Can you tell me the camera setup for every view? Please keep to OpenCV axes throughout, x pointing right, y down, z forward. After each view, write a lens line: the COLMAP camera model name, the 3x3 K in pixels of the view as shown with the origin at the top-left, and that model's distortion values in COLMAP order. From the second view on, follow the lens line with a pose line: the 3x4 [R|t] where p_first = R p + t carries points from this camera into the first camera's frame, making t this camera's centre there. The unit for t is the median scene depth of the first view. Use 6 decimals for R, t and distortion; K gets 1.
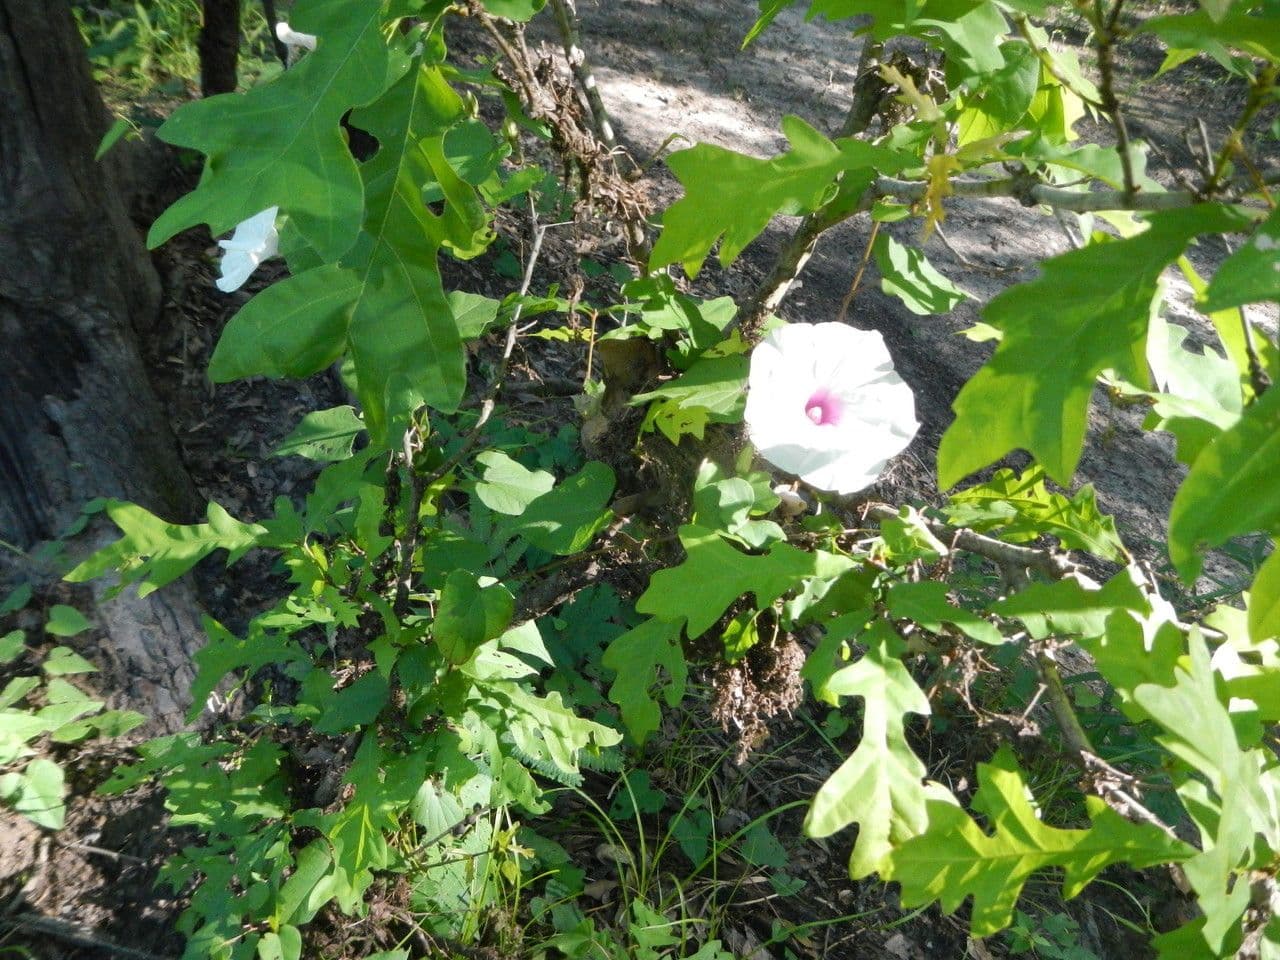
lens RADIAL K [[1247.0, 0, 608.9], [0, 1247.0, 479.8], [0, 0, 1]] dist [-0.004682, -0.027466]
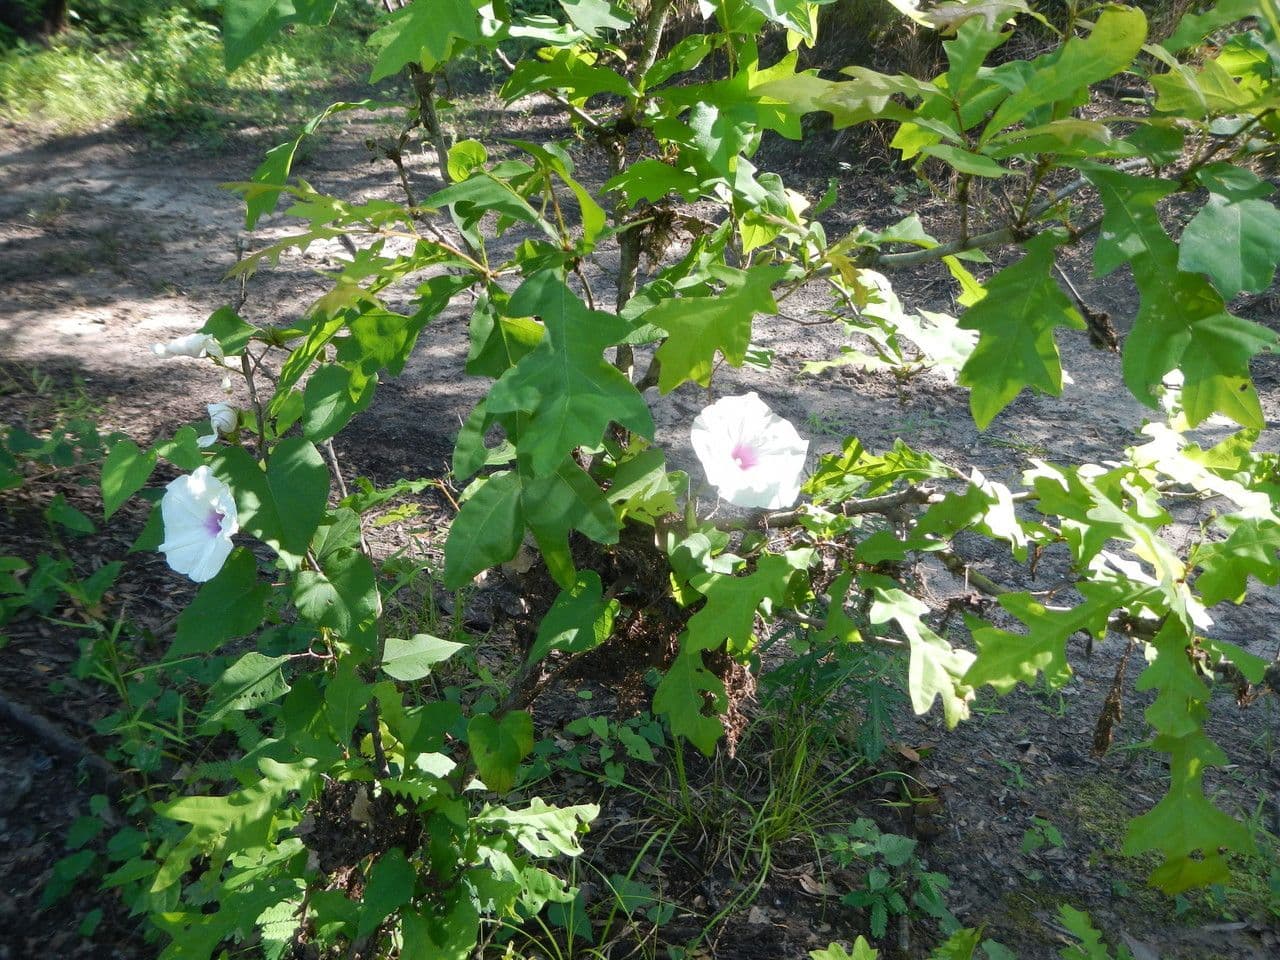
lens RADIAL K [[1247.0, 0, 608.9], [0, 1247.0, 479.8], [0, 0, 1]] dist [-0.004682, -0.027466]
pose [[0.845454, -0.383452, 0.371714, -0.374247], [0.420797, 0.906899, -0.021555, -0.053085], [-0.328842, 0.174640, 0.928097, -0.175235]]
